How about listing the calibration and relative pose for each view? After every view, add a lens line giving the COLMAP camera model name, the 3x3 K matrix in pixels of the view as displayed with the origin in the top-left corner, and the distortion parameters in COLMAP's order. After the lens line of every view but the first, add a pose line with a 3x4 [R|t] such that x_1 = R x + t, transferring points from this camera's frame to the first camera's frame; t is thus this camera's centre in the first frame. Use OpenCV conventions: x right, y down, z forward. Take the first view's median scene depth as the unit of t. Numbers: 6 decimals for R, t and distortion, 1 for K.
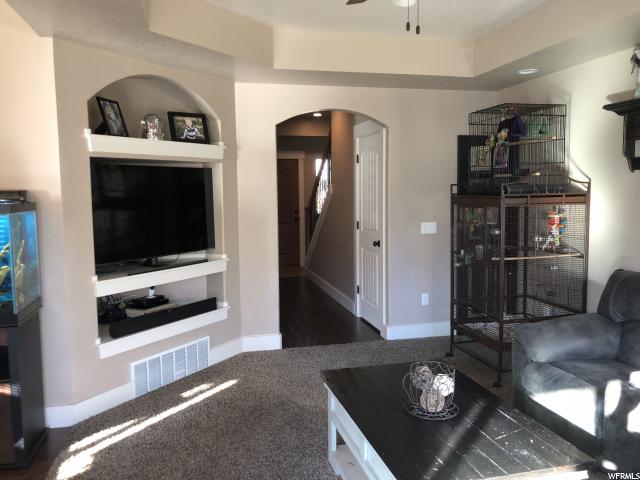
lens RADIAL K [[518.1, 0, 321.8], [0, 518.1, 240.6], [0, 0, 1]] dist [0.013642, -0.059787]
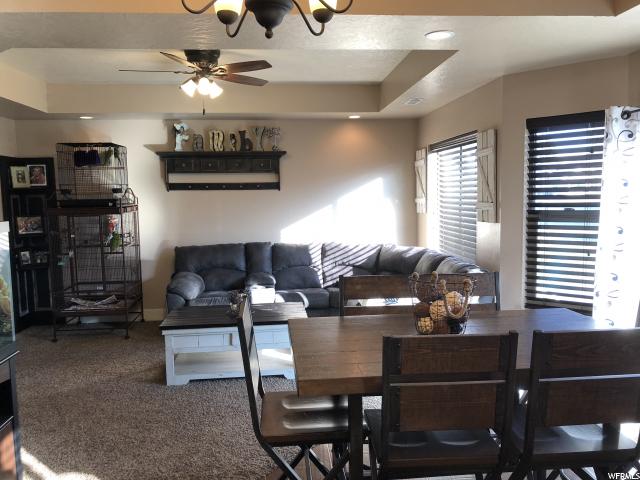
lens RADIAL K [[518.1, 0, 320.2], [0, 518.1, 244.1], [0, 0, 1]] dist [0.013642, -0.059787]
pose [[0.170297, -0.084493, 0.981764, -0.940706], [0.109048, 0.991813, 0.066442, -0.016342], [-0.979340, 0.095745, 0.178116, 0.188119]]
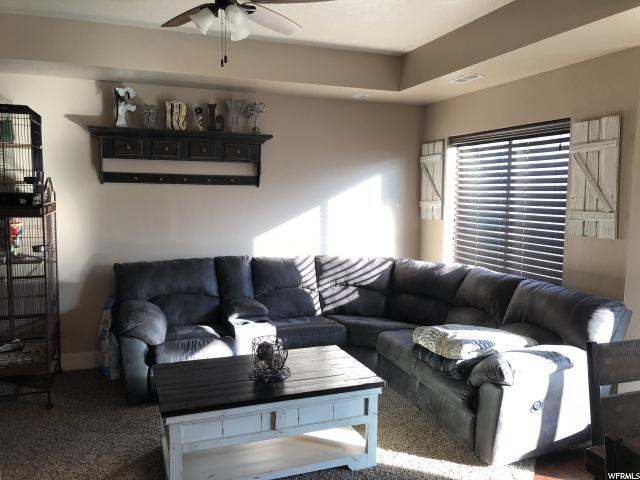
lens RADIAL K [[518.1, 0, 321.0], [0, 518.1, 236.3], [0, 0, 1]] dist [0.013642, -0.059787]
pose [[-0.097573, -0.075551, 0.992357, -0.601295], [0.085886, 0.992755, 0.084026, -0.062470], [-0.991516, 0.093428, -0.090377, 0.555437]]
